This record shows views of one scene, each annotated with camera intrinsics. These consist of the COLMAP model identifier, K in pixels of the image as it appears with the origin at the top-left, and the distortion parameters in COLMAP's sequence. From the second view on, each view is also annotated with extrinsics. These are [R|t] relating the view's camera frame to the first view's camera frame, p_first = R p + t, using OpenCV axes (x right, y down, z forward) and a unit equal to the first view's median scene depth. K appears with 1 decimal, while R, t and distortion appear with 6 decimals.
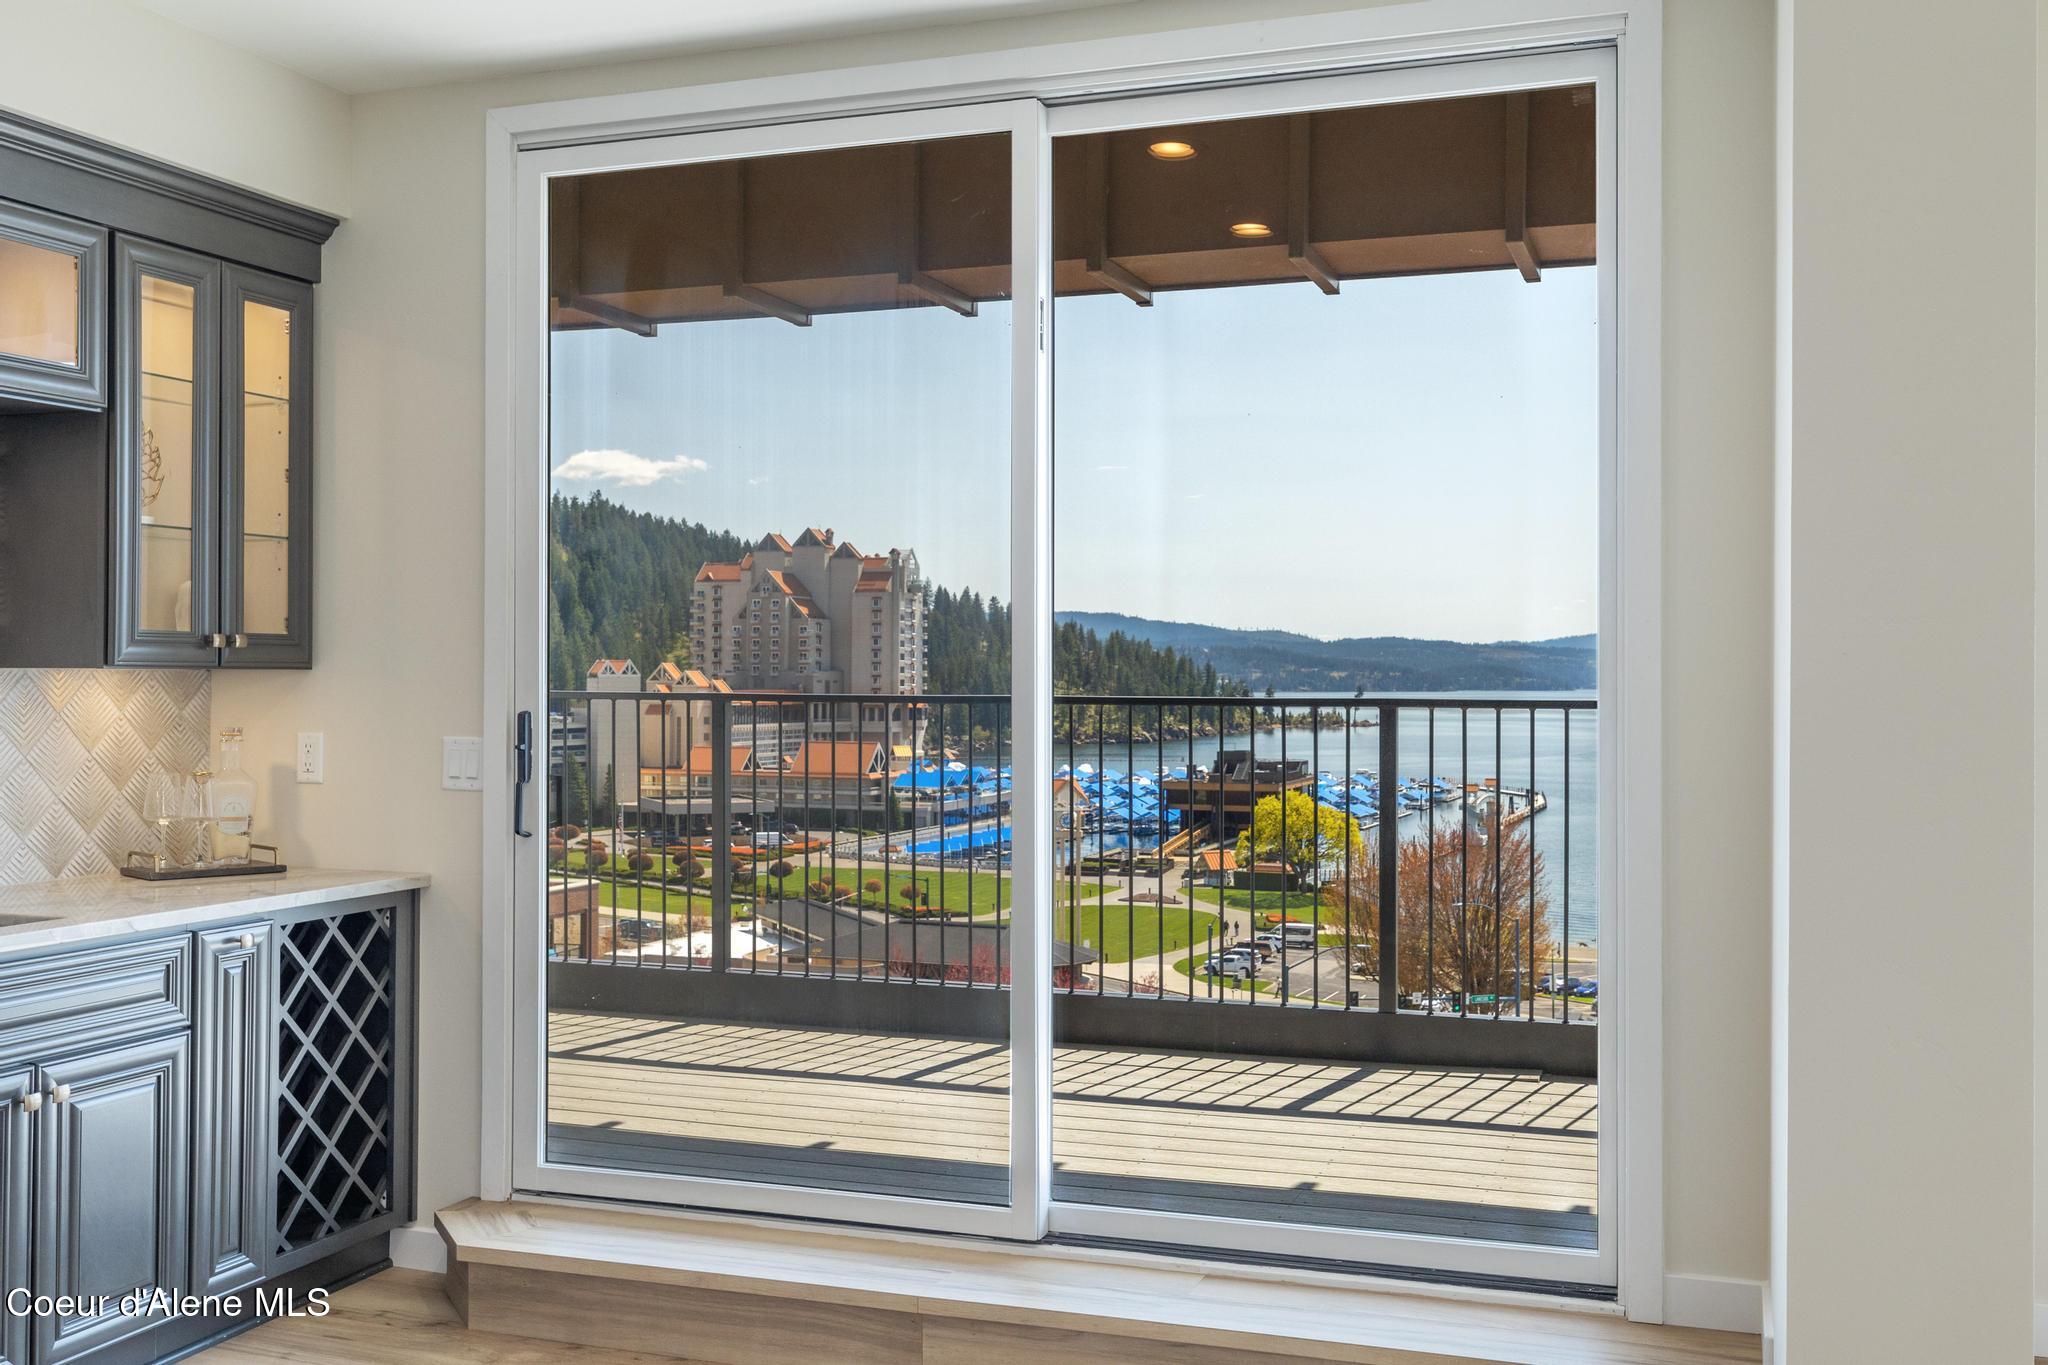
lens RADIAL K [[1985.3, 0, 1023.3], [0, 1985.3, 663.6], [0, 0, 1]] dist [0.011066, 0.000000]
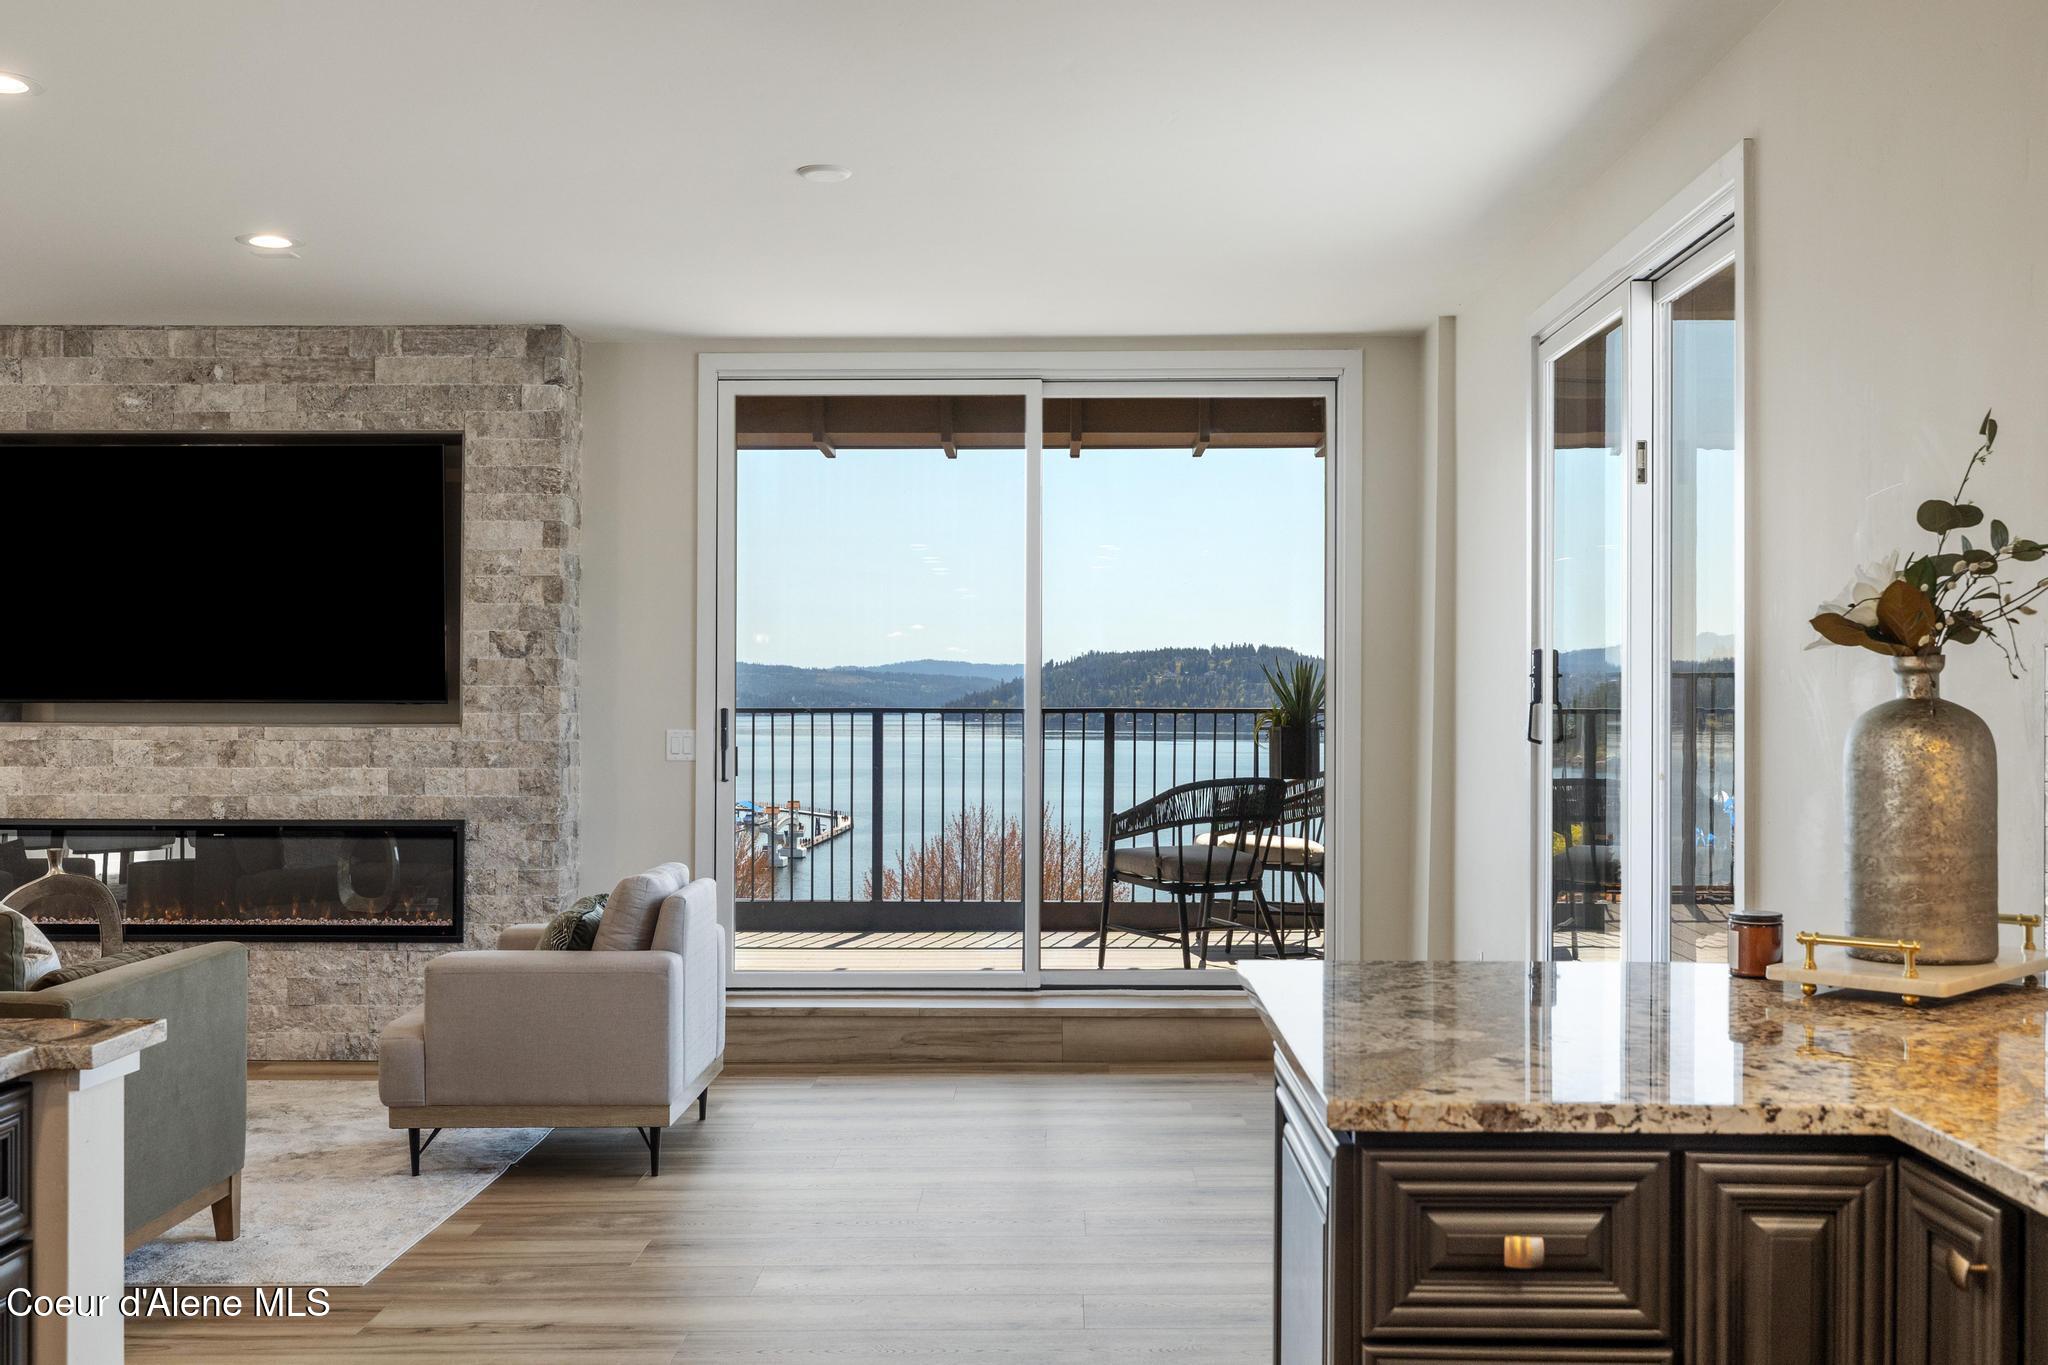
lens RADIAL K [[1985.3, 0, 1066.4], [0, 1985.3, 649.1], [0, 0, 1]] dist [0.011066, 0.000000]
pose [[0.944061, 0.006813, 0.329700, 1.210186], [-0.000258, 0.999802, -0.019922, 0.005170], [-0.329770, 0.018722, 0.943876, -1.225254]]
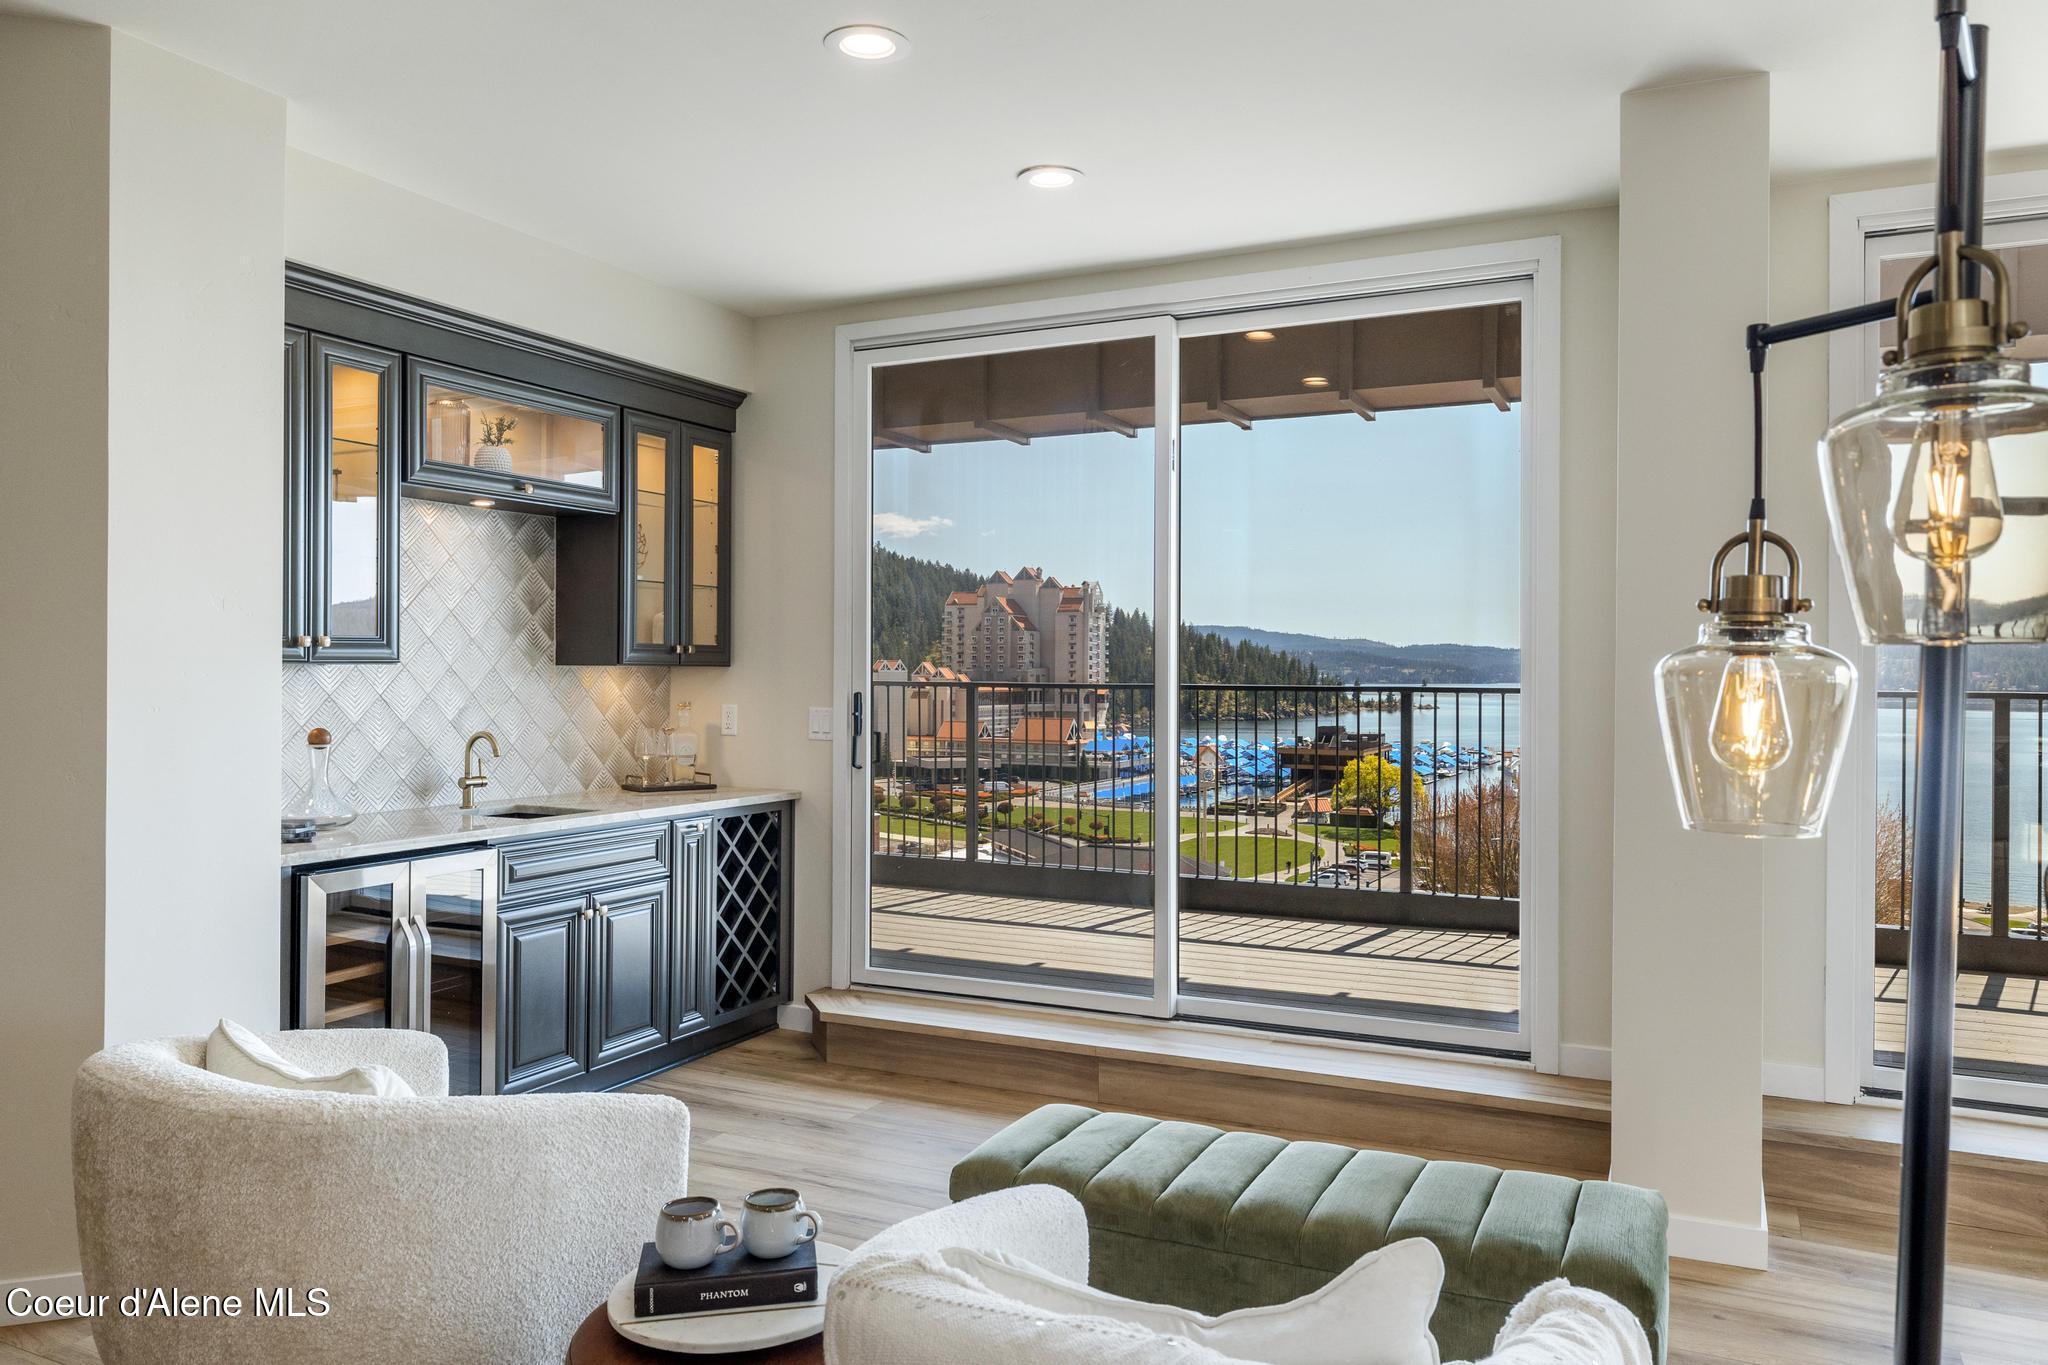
lens RADIAL K [[1413.2, 0, 1025.9], [0, 1413.2, 668.3], [0, 0, 1]] dist [0.002059, -0.001603]
pose [[0.994308, 0.001505, -0.106538, 0.010377], [-0.001102, 0.999992, 0.003844, -0.000458], [0.106543, -0.003704, 0.994301, -0.129078]]
